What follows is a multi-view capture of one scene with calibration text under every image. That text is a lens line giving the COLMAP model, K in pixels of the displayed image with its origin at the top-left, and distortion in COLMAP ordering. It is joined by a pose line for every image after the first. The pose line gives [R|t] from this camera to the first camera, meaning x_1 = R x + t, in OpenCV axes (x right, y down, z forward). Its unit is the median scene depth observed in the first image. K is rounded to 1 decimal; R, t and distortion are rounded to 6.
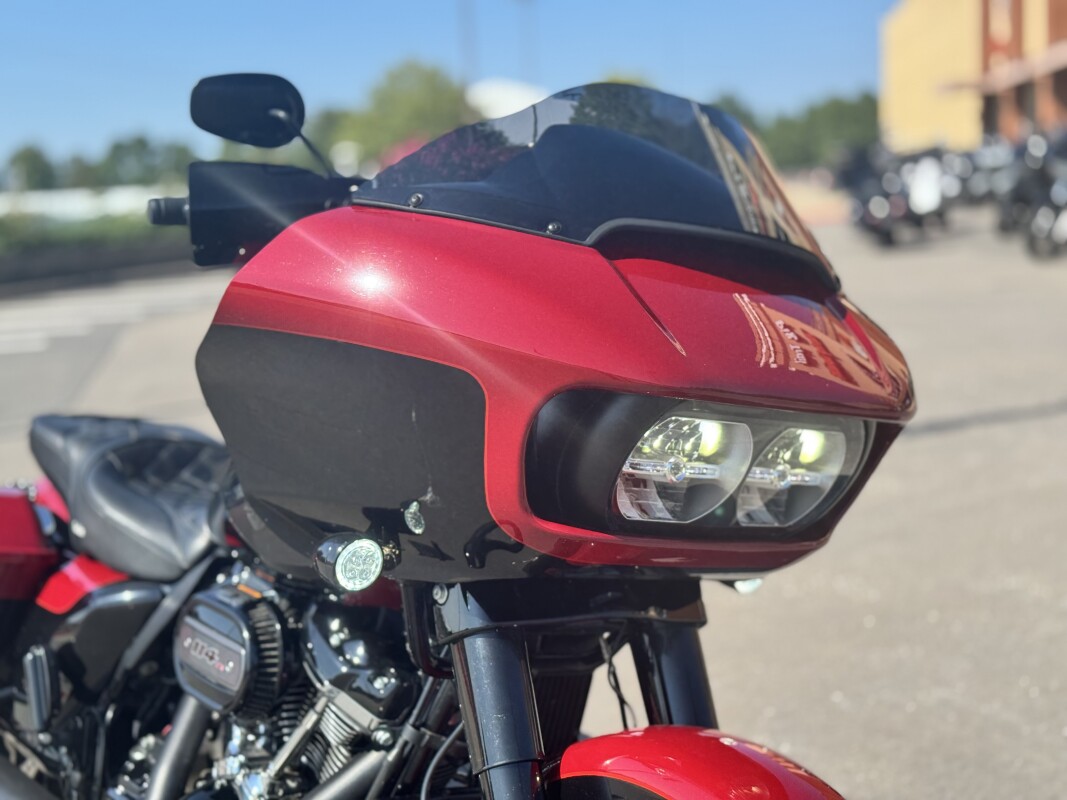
lens RADIAL K [[1510.8, 0, 535.8], [0, 1510.8, 422.9], [0, 0, 1]] dist [0.174472, -0.149902]
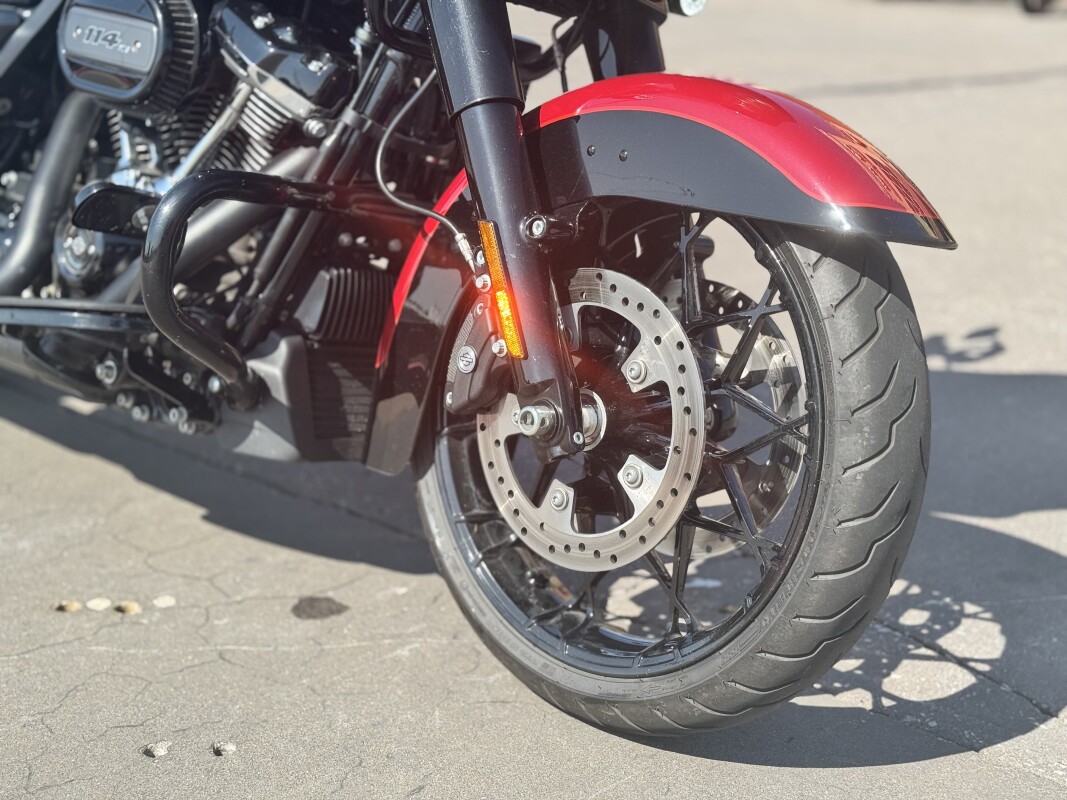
lens RADIAL K [[1510.8, 0, 535.8], [0, 1510.8, 422.9], [0, 0, 1]] dist [0.174472, -0.149902]
pose [[0.979980, 0.028713, 0.197016, -0.144560], [-0.059327, 0.986706, 0.151301, 0.231041], [-0.190053, -0.159961, 0.968655, 0.032315]]
